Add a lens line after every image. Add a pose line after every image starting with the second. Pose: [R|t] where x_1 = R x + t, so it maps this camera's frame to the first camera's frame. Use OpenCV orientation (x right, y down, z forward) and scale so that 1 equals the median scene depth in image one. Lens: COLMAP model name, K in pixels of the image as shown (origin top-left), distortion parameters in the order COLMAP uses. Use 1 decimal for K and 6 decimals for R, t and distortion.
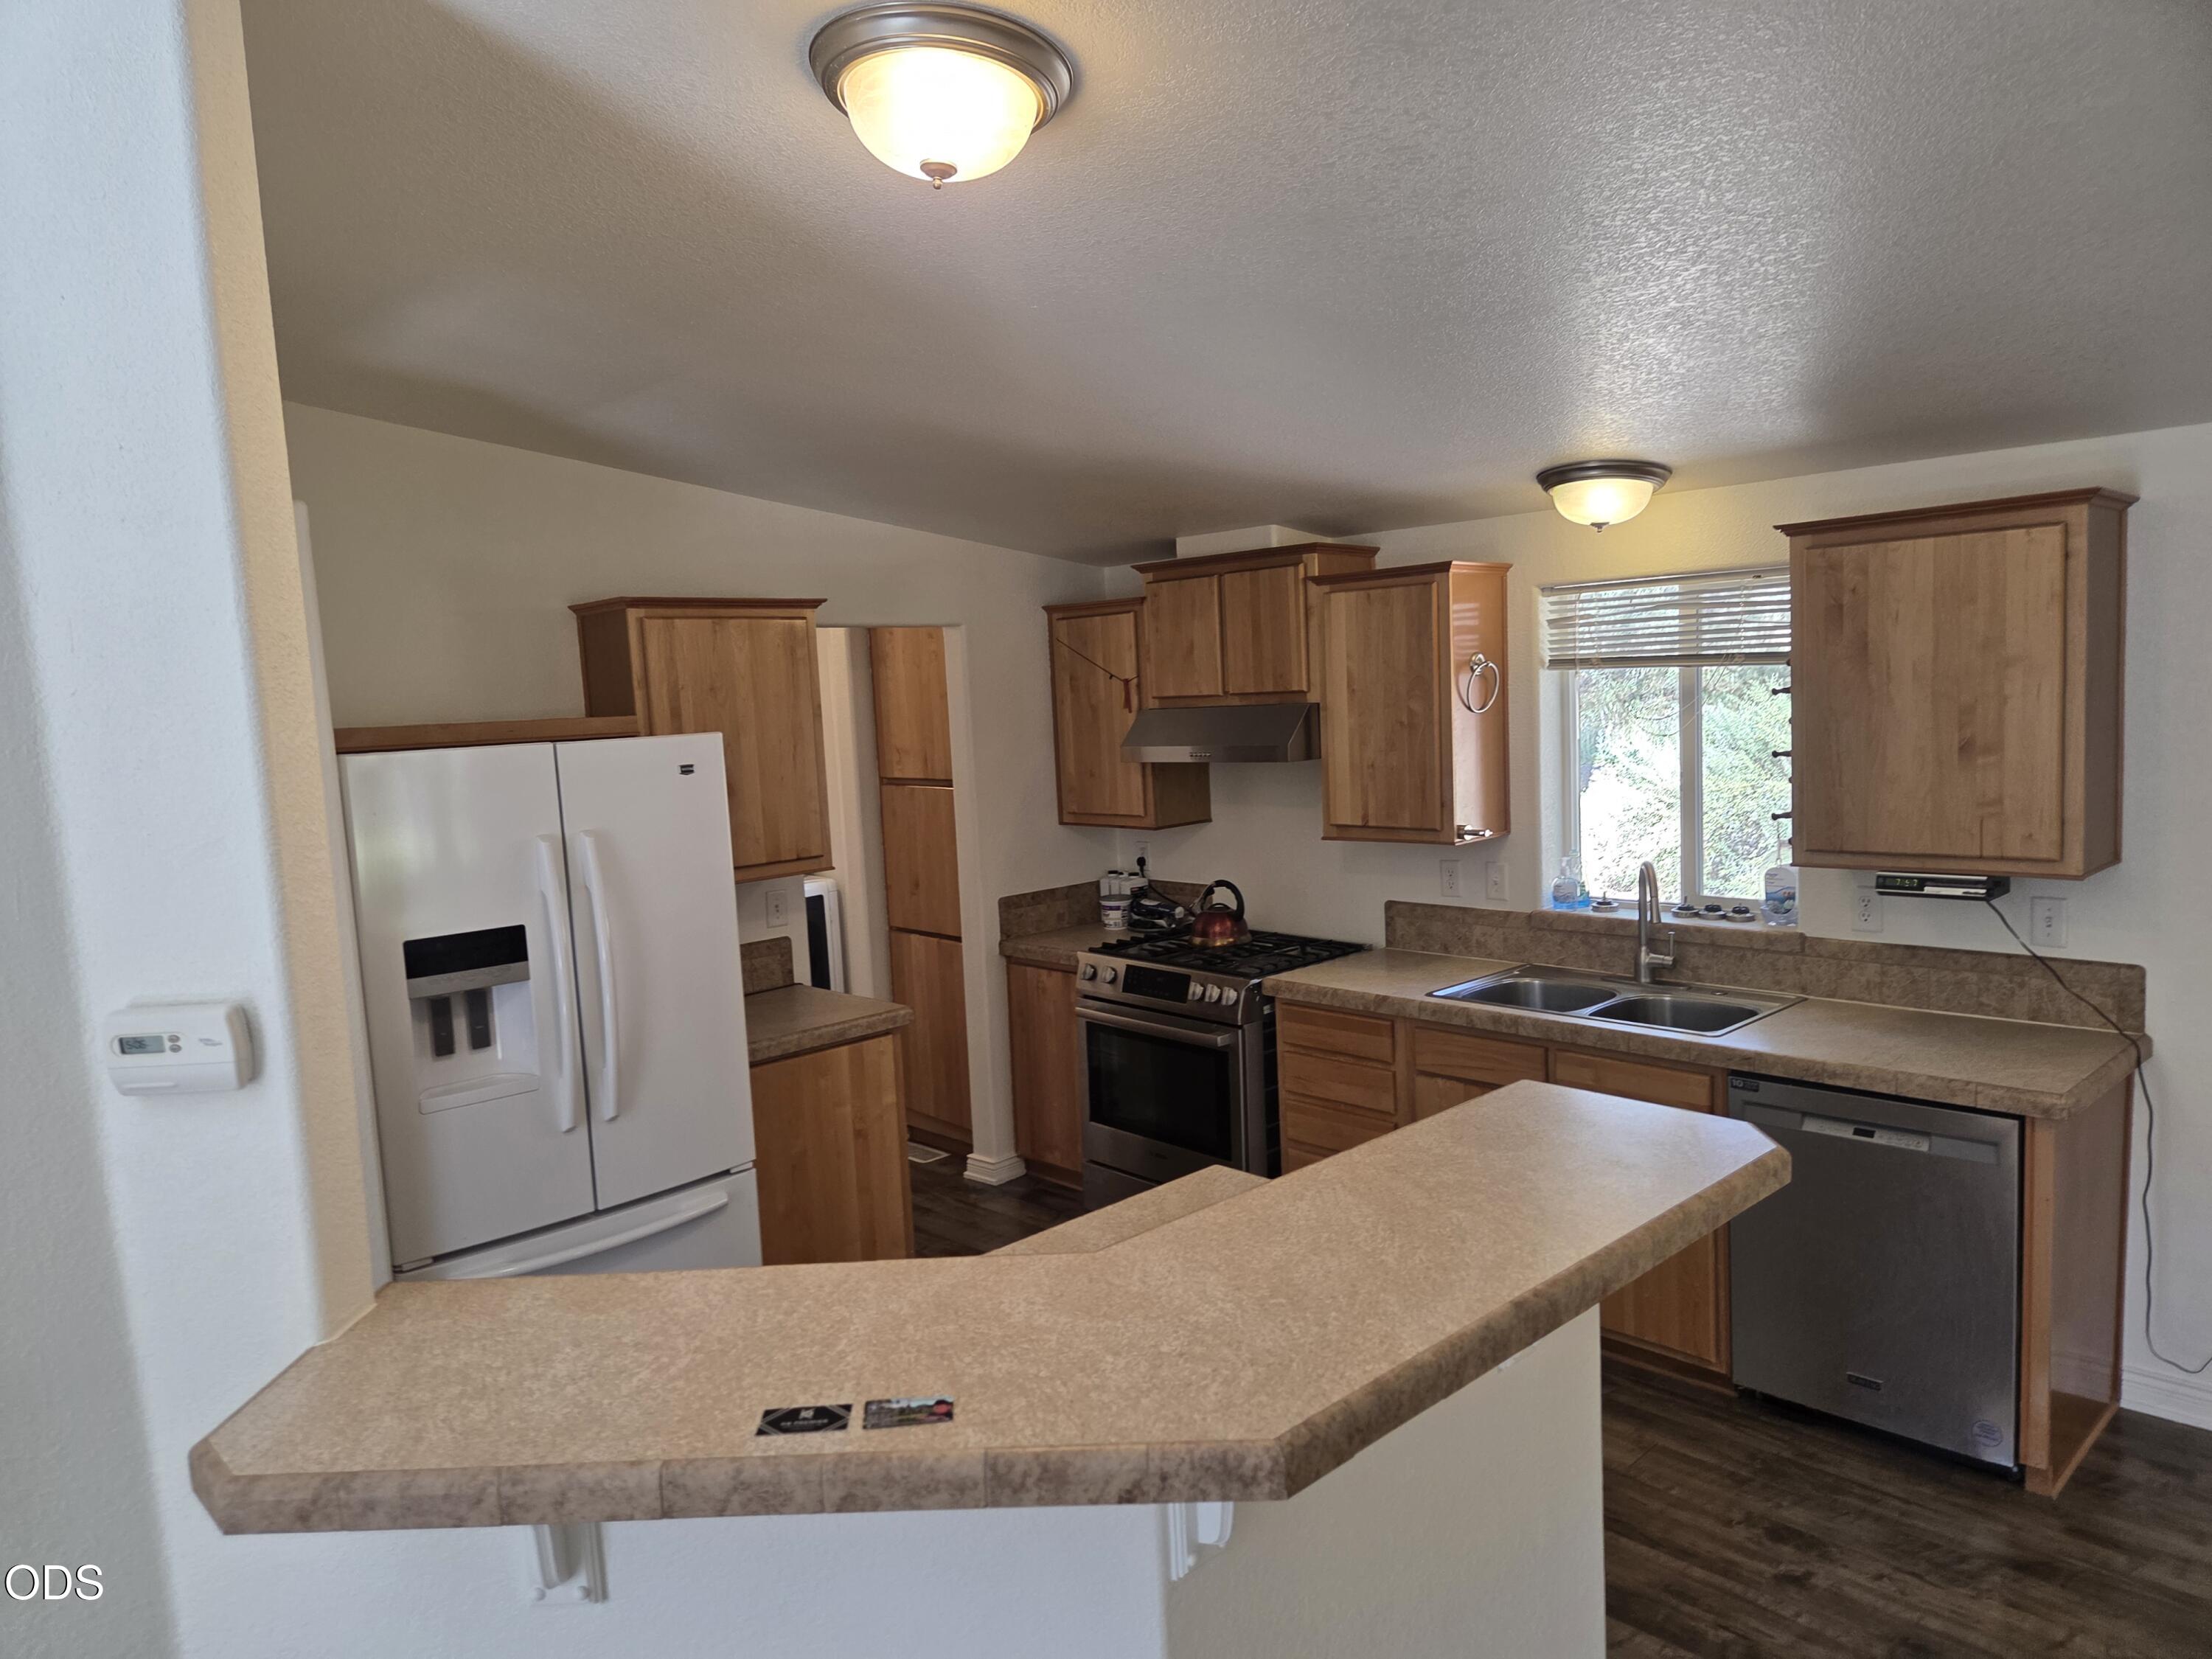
lens RADIAL K [[1486.4, 0, 1109.0], [0, 1486.4, 835.5], [0, 0, 1]] dist [0.058873, -0.047836]
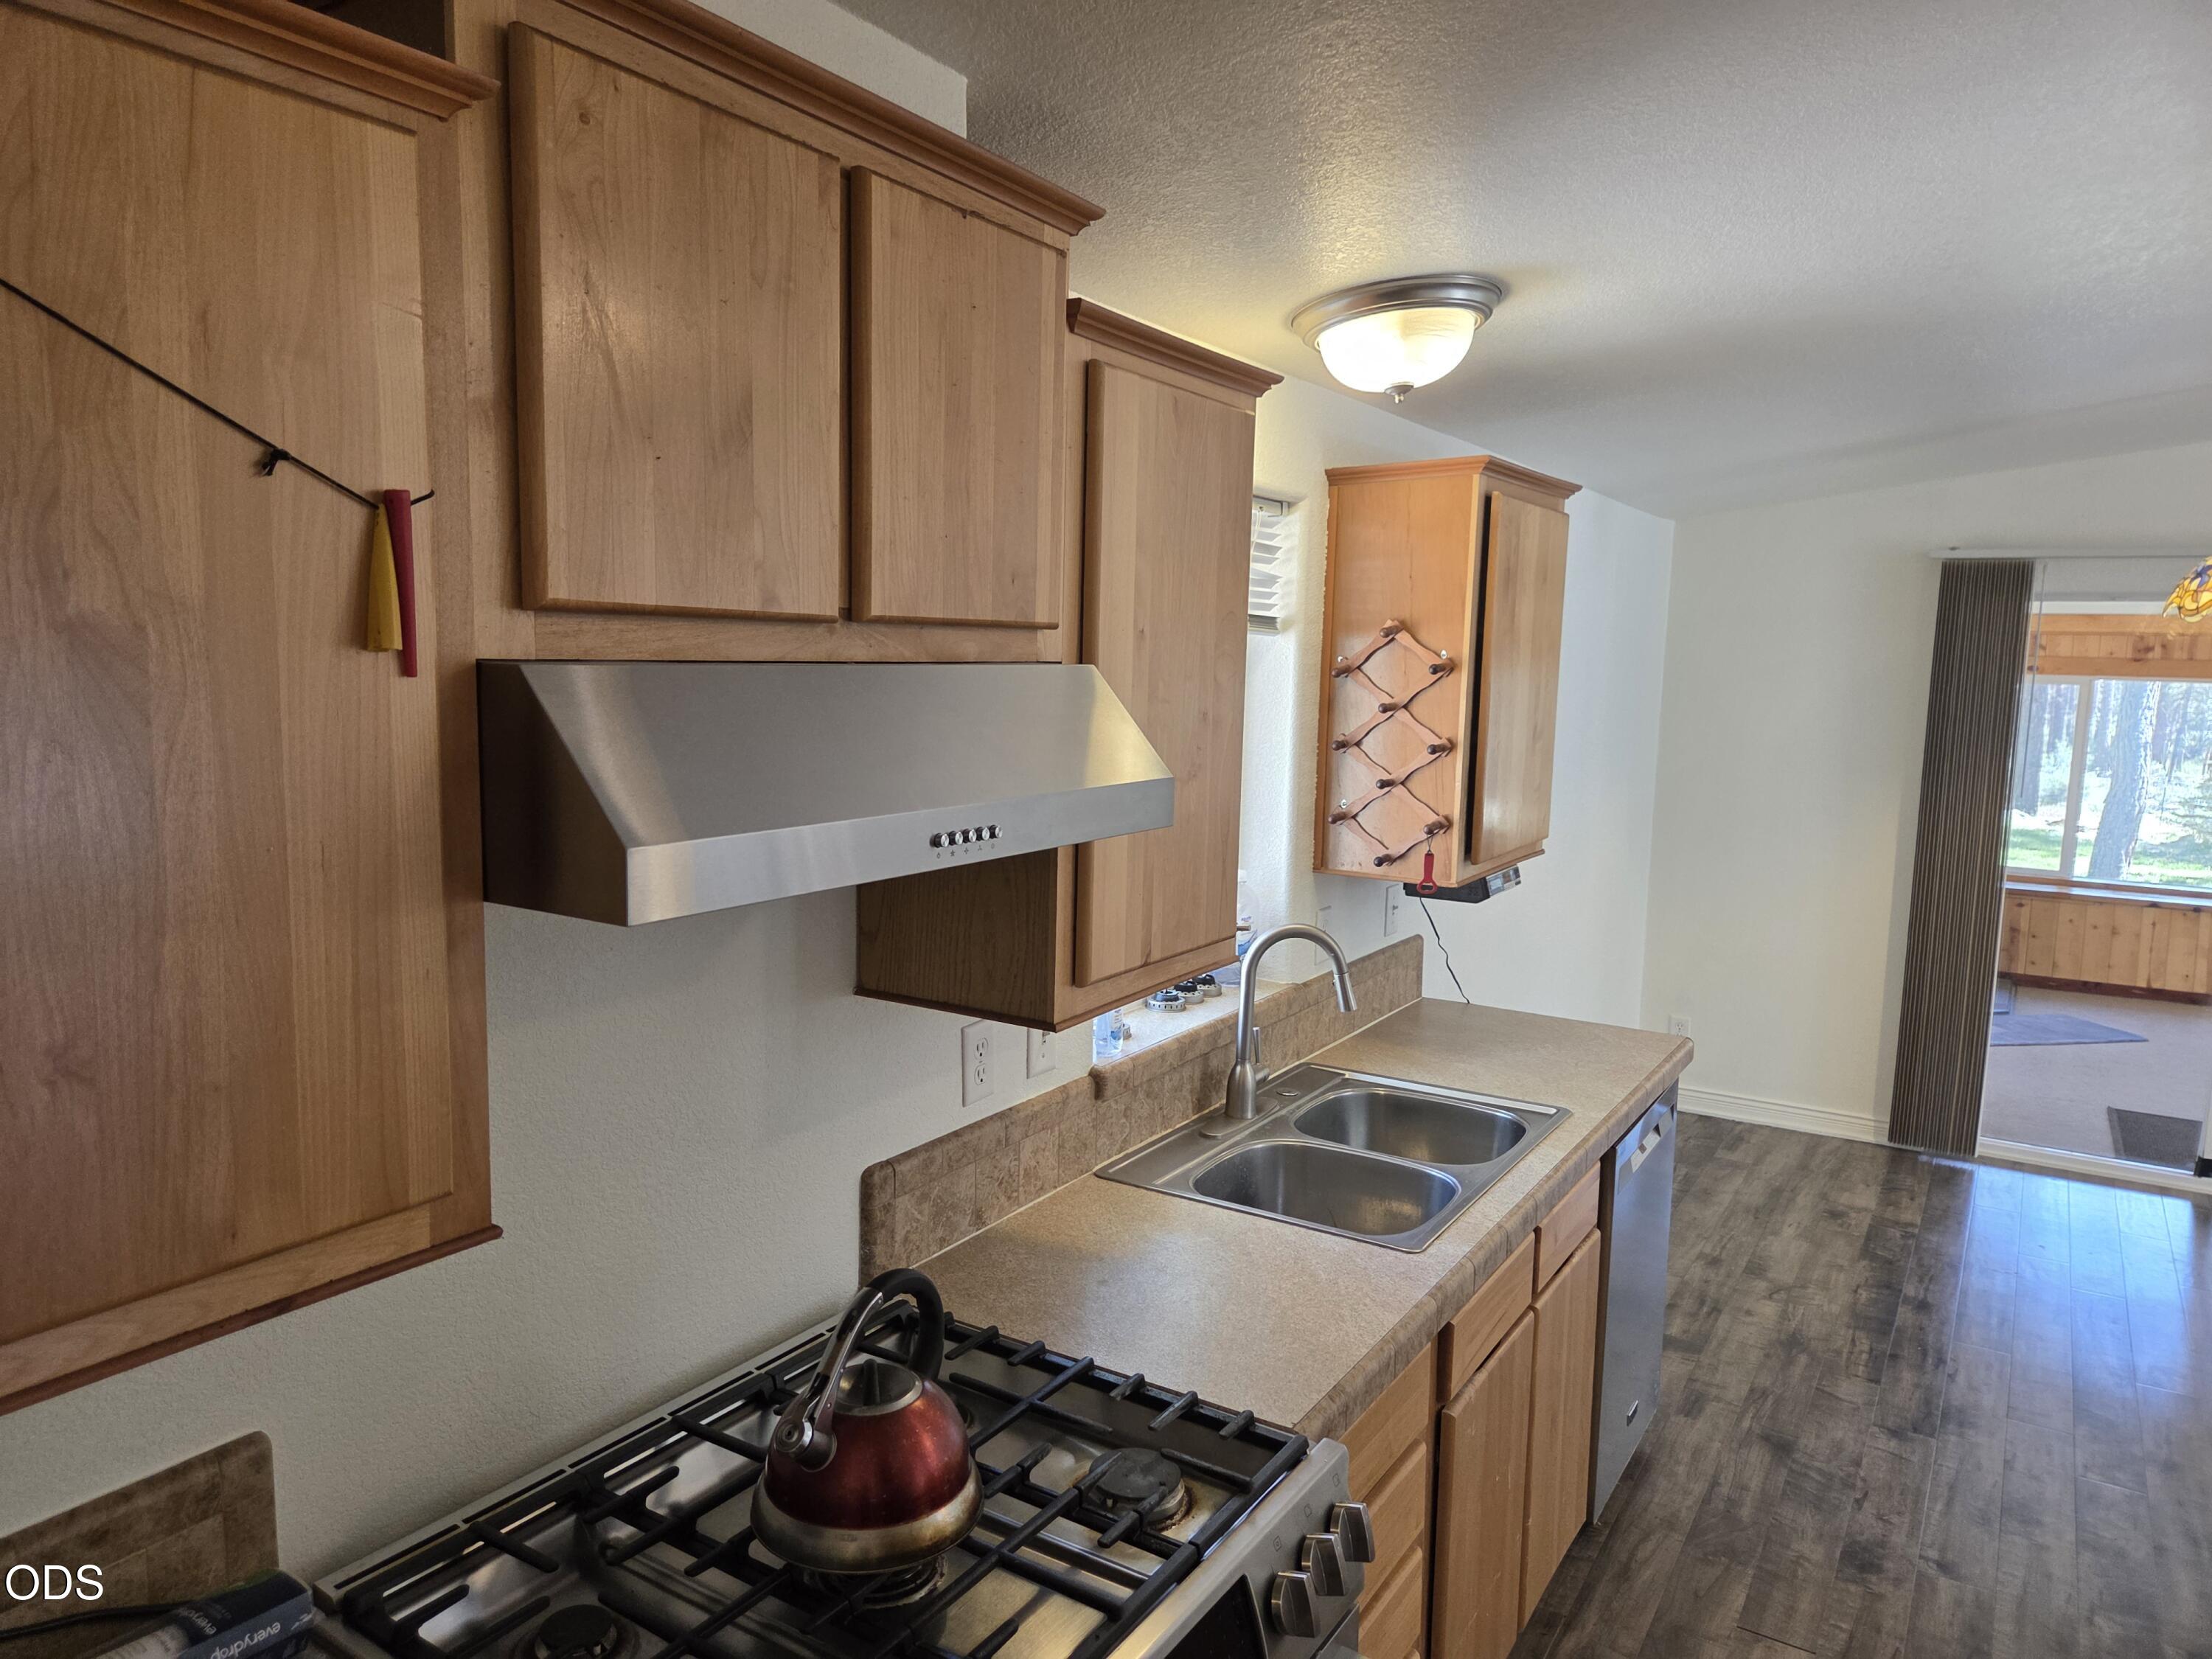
lens RADIAL K [[1486.4, 0, 1112.8], [0, 1486.4, 831.9], [0, 0, 1]] dist [0.058873, -0.047836]
pose [[-0.233946, -0.077913, 0.969123, -0.220056], [0.086445, 0.991169, 0.100553, -0.085142], [-0.968399, 0.107300, -0.225145, 1.099710]]
